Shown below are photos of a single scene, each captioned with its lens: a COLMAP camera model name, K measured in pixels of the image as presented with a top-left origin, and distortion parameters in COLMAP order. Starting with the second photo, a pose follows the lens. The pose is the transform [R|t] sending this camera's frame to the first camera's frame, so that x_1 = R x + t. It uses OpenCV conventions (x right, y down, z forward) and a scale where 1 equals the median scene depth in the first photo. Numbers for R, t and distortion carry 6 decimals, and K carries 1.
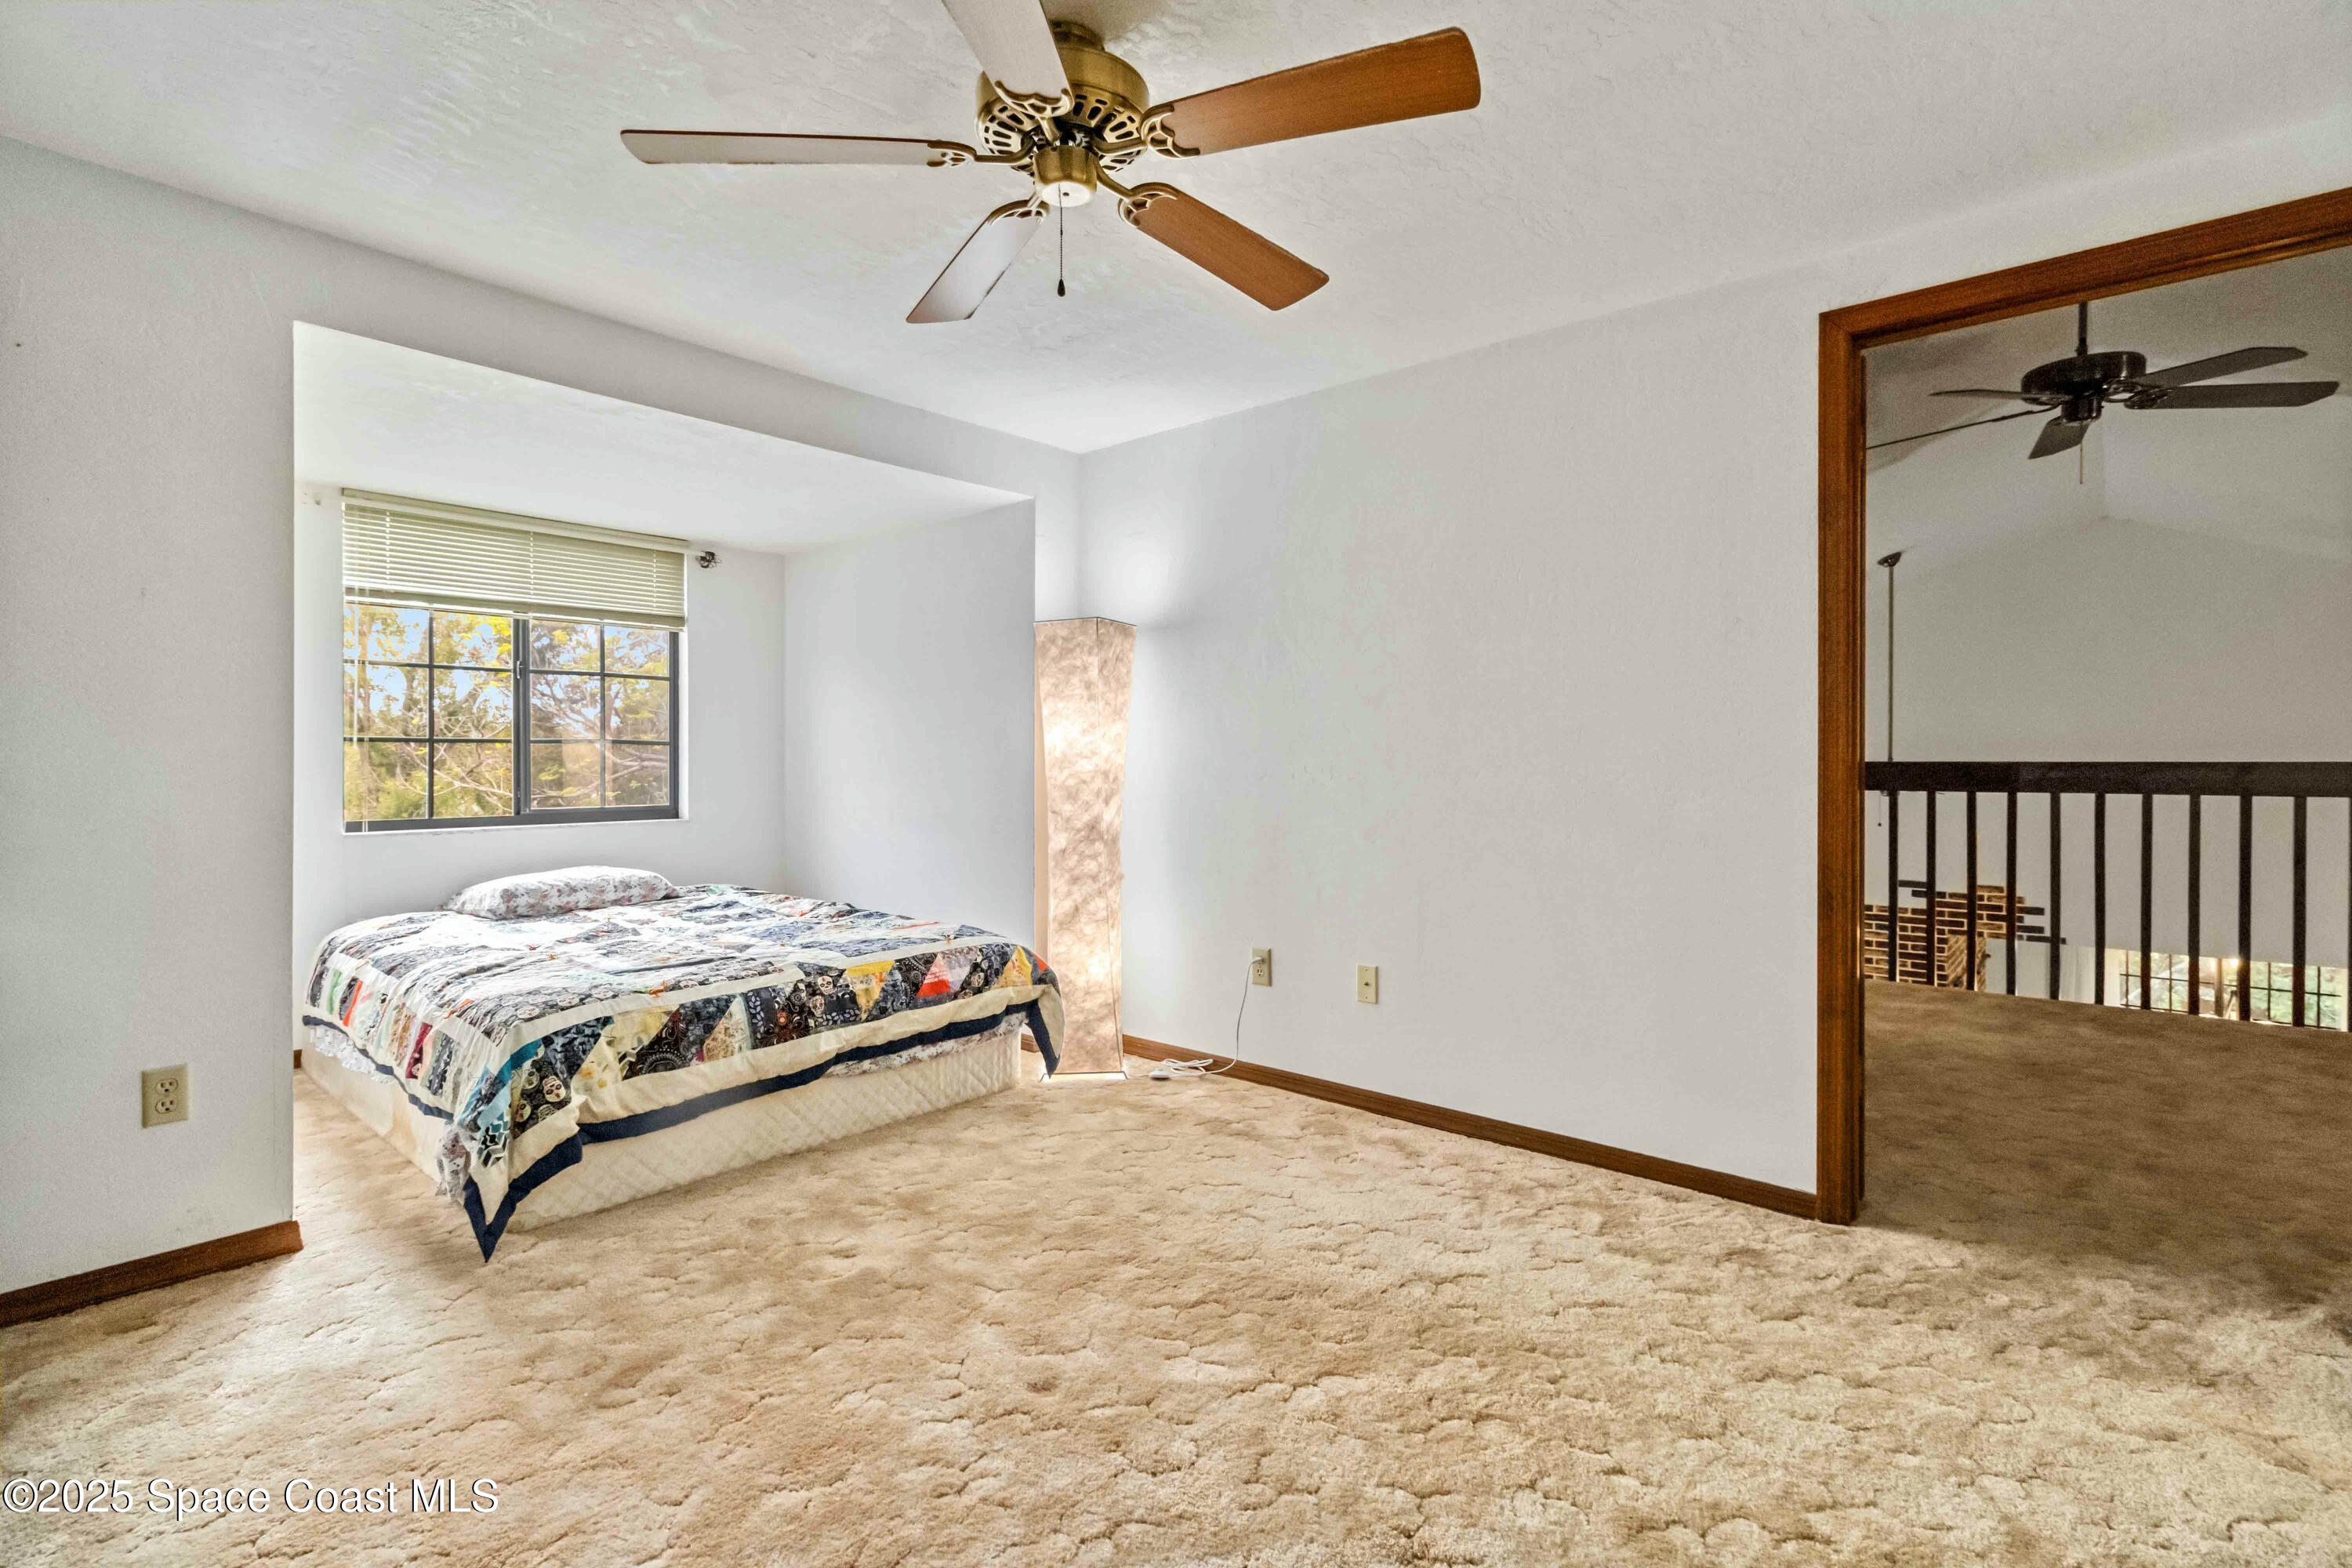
lens RADIAL K [[1072.3, 0, 1177.7], [0, 1072.3, 765.6], [0, 0, 1]] dist [0.002116, 0.000181]
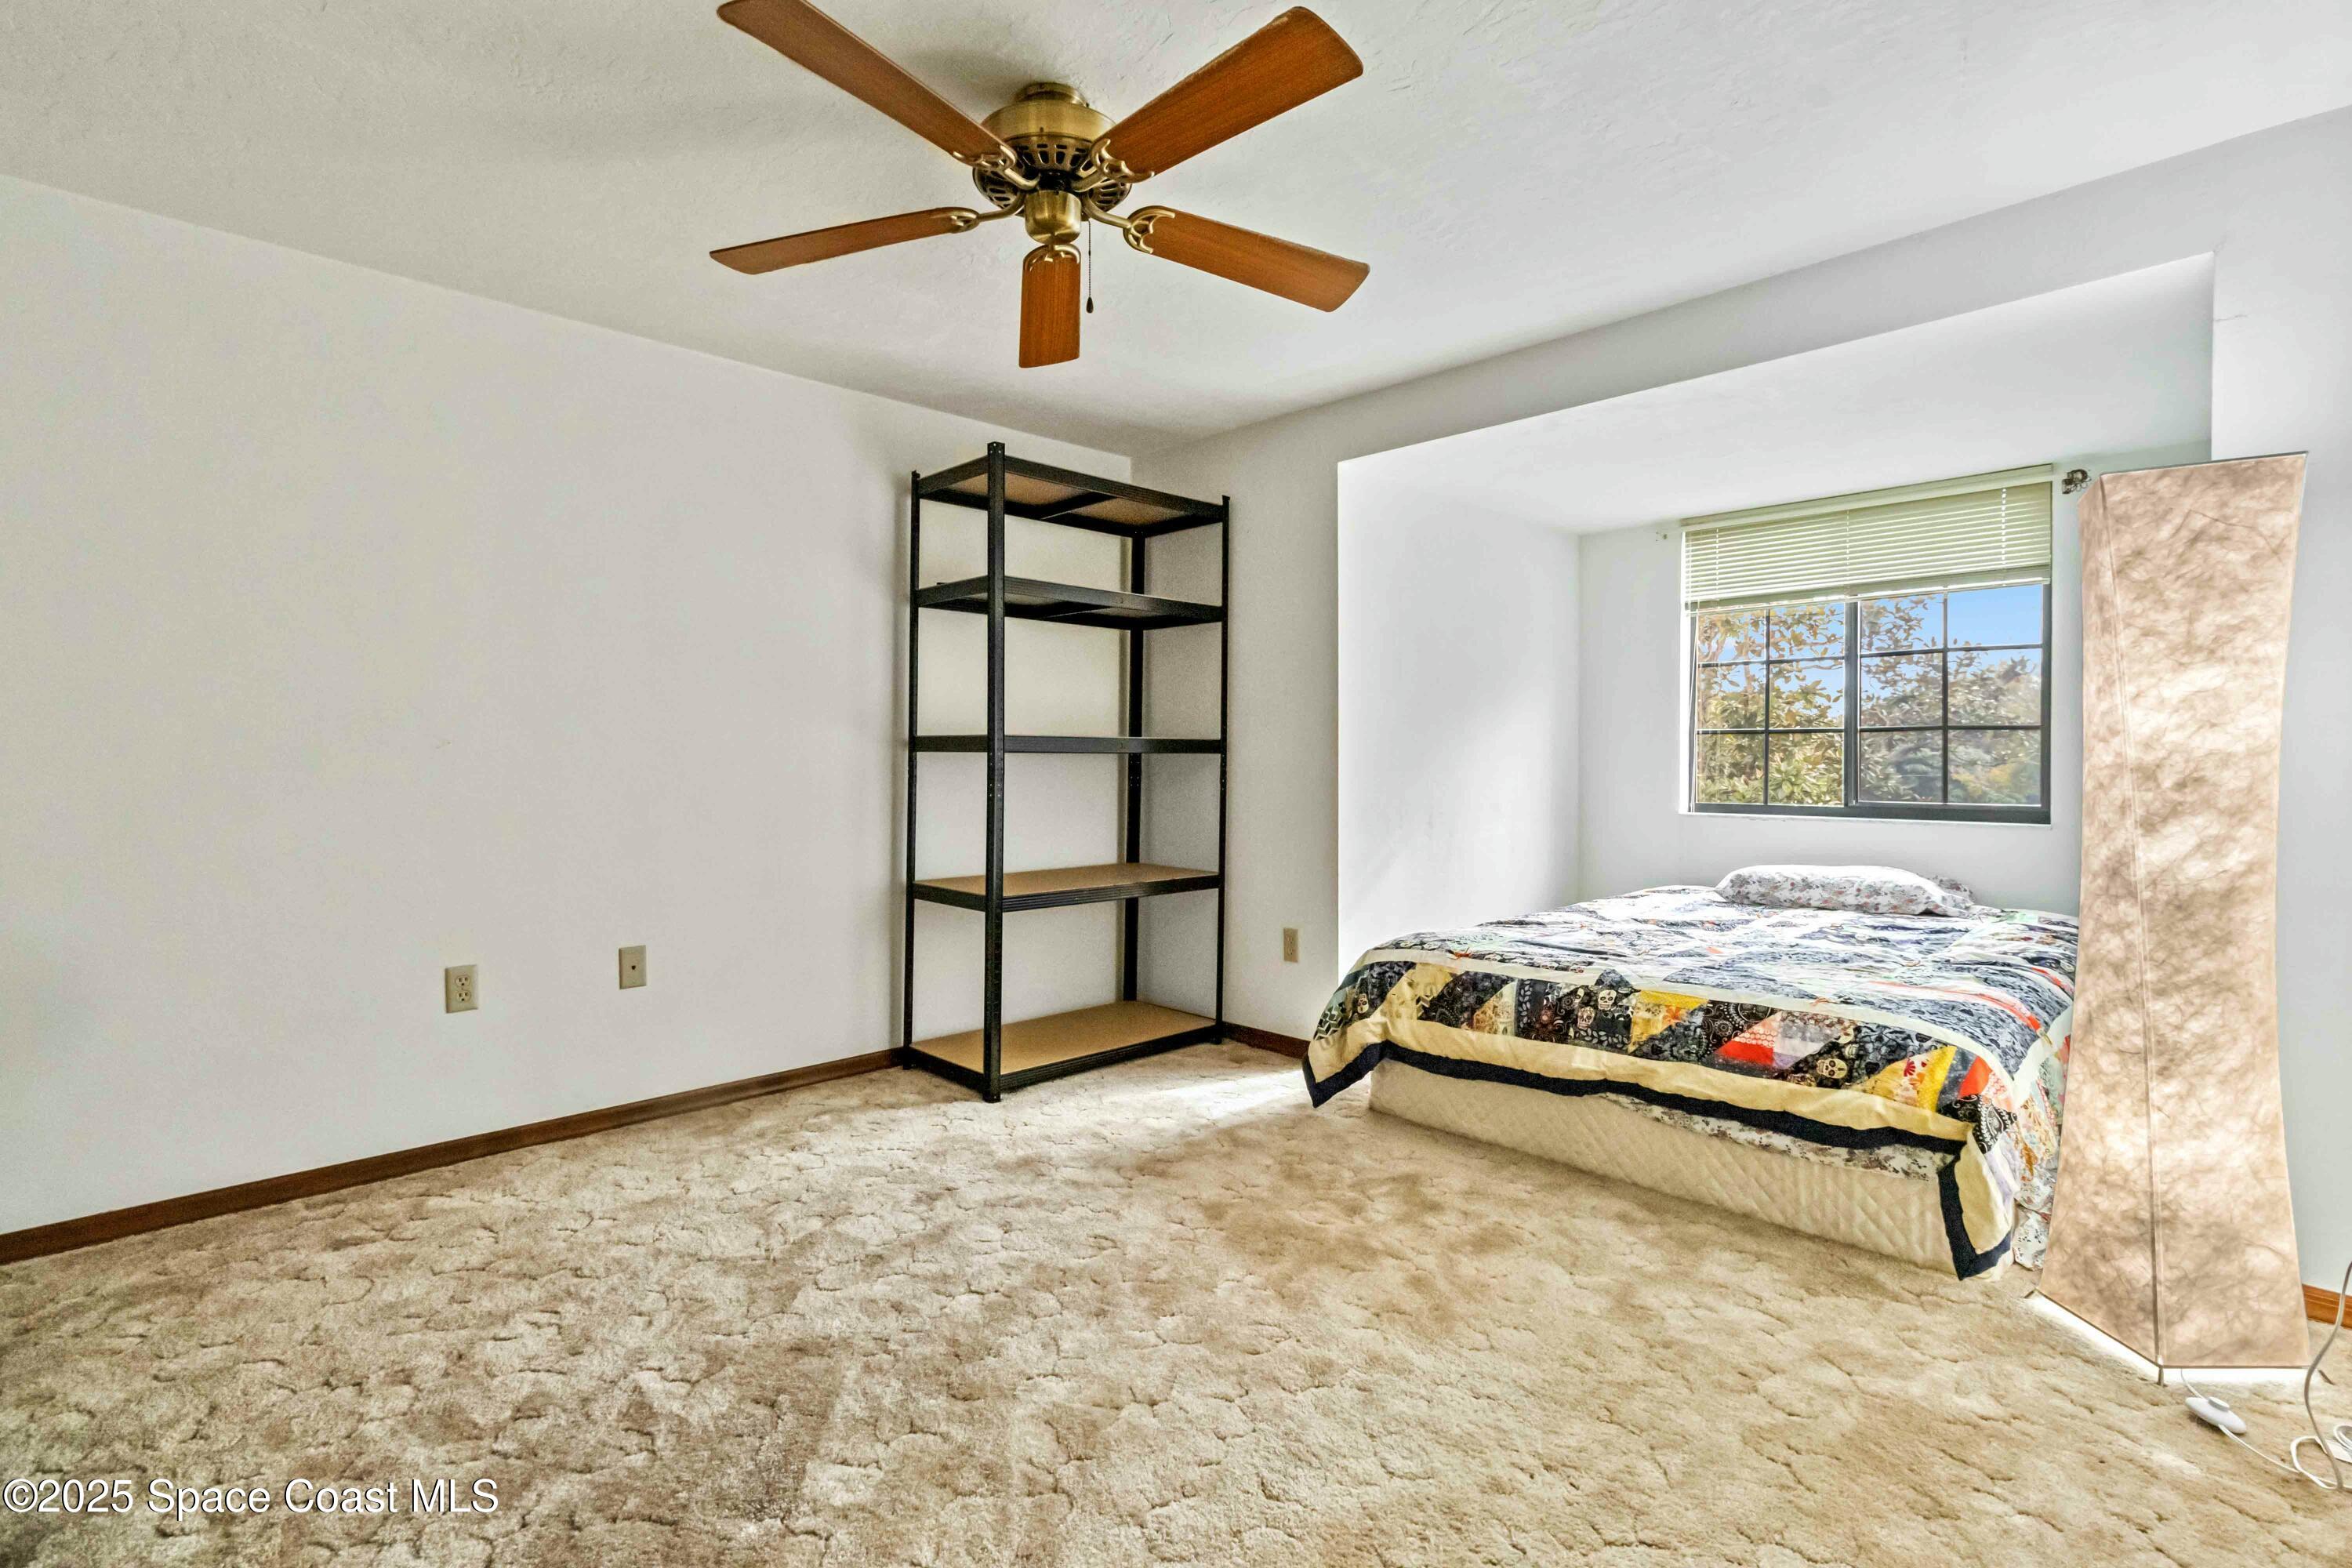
lens RADIAL K [[1072.3, 0, 1180.7], [0, 1072.3, 767.5], [0, 0, 1]] dist [0.002116, 0.000181]
pose [[-0.062235, 0.012886, -0.997978, 0.558970], [-0.004842, 0.999901, 0.013213, 0.001585], [0.998050, 0.005654, -0.062166, 0.674017]]
